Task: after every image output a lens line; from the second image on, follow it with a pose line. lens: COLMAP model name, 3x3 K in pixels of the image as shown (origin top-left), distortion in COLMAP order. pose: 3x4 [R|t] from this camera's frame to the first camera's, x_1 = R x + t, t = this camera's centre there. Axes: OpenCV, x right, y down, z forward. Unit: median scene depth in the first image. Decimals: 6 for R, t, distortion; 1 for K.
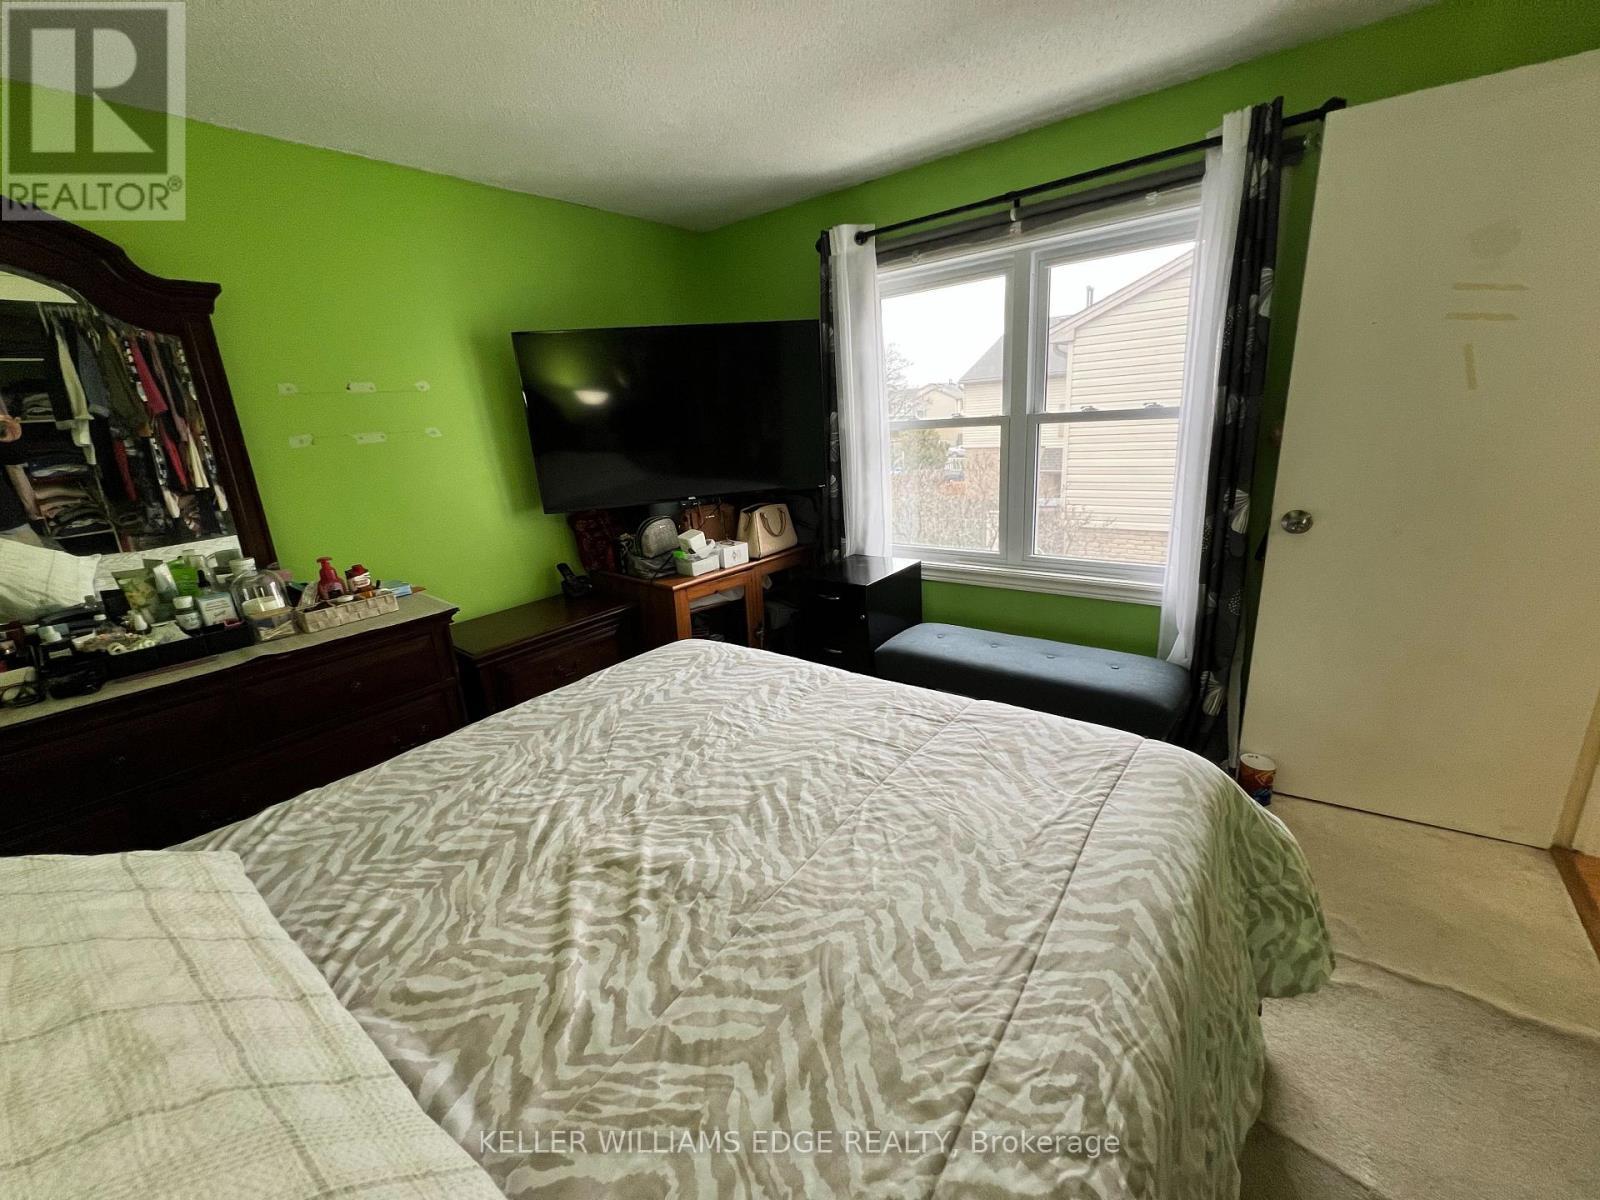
lens RADIAL K [[641.7, 0, 799.6], [0, 641.7, 594.5], [0, 0, 1]] dist [-0.003794, 0.000601]
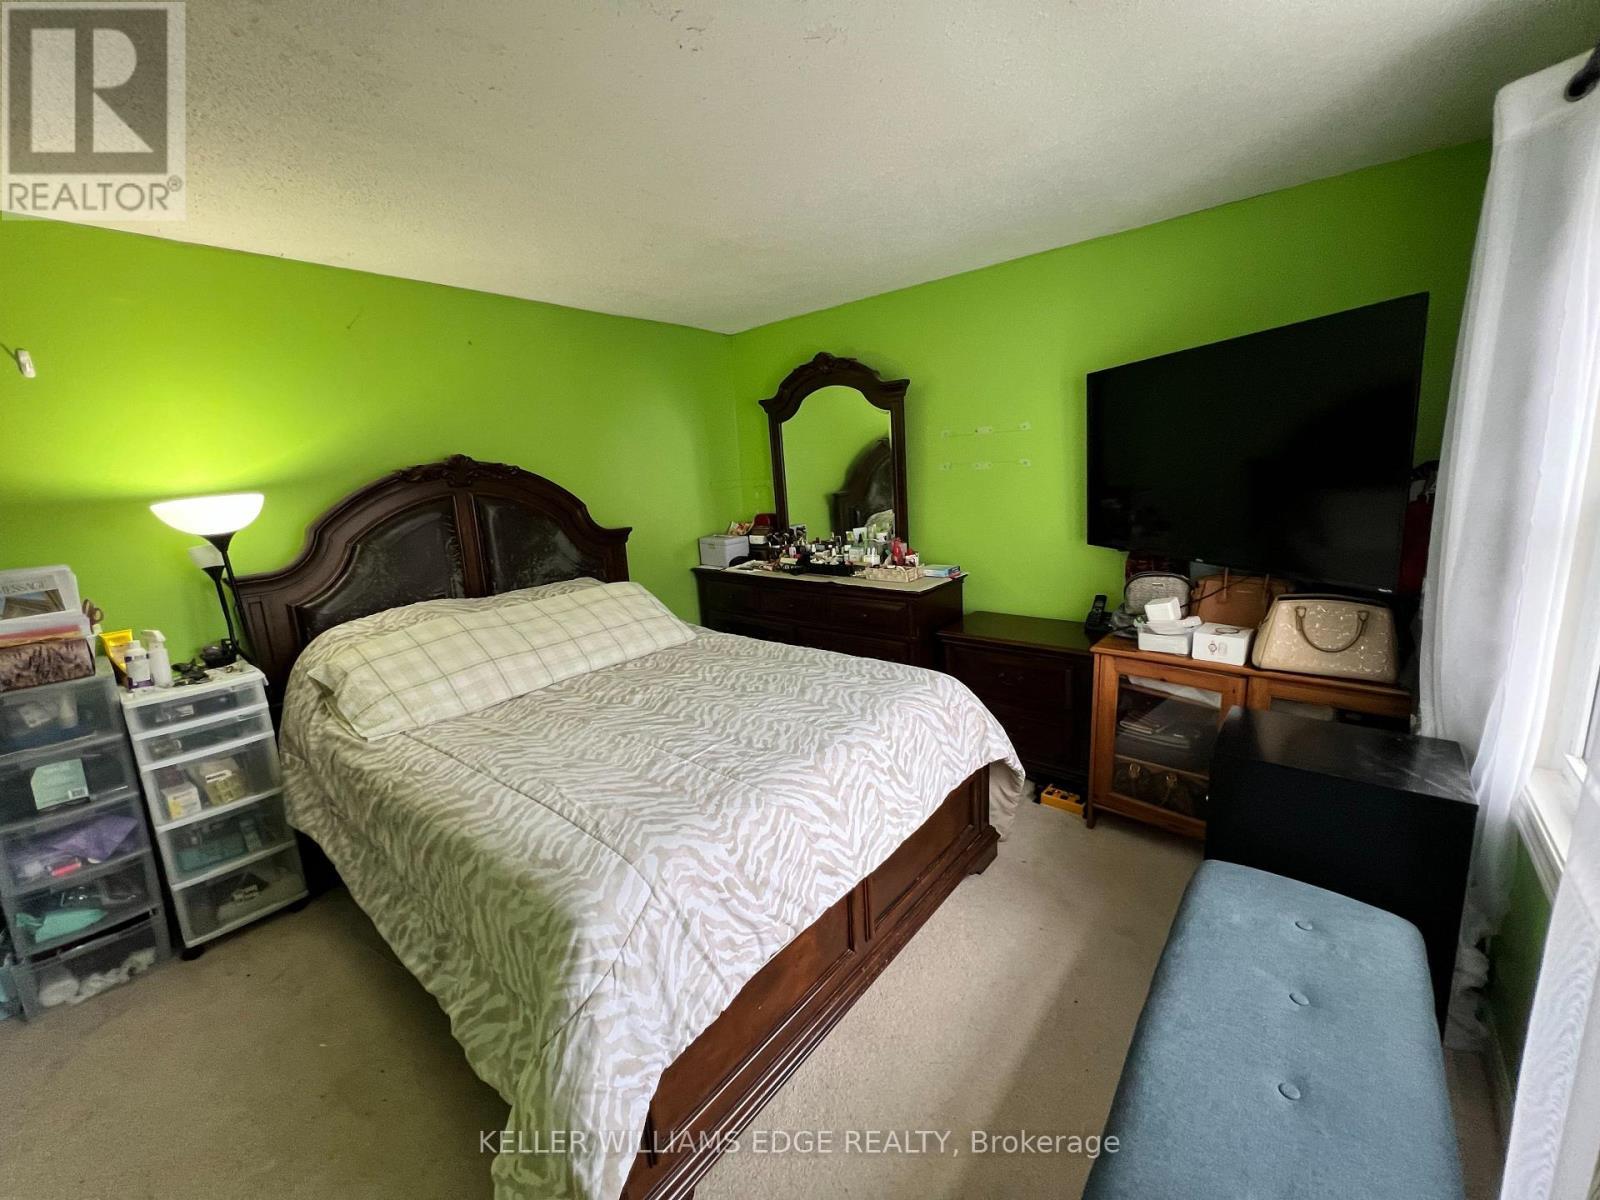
lens RADIAL K [[641.7, 0, 799.6], [0, 641.7, 594.5], [0, 0, 1]] dist [-0.003794, 0.000601]
pose [[-0.033939, 0.262950, -0.964212, 1.226507], [-0.218833, 0.939402, 0.263887, -0.421526], [0.975172, 0.219957, 0.025660, 1.026437]]
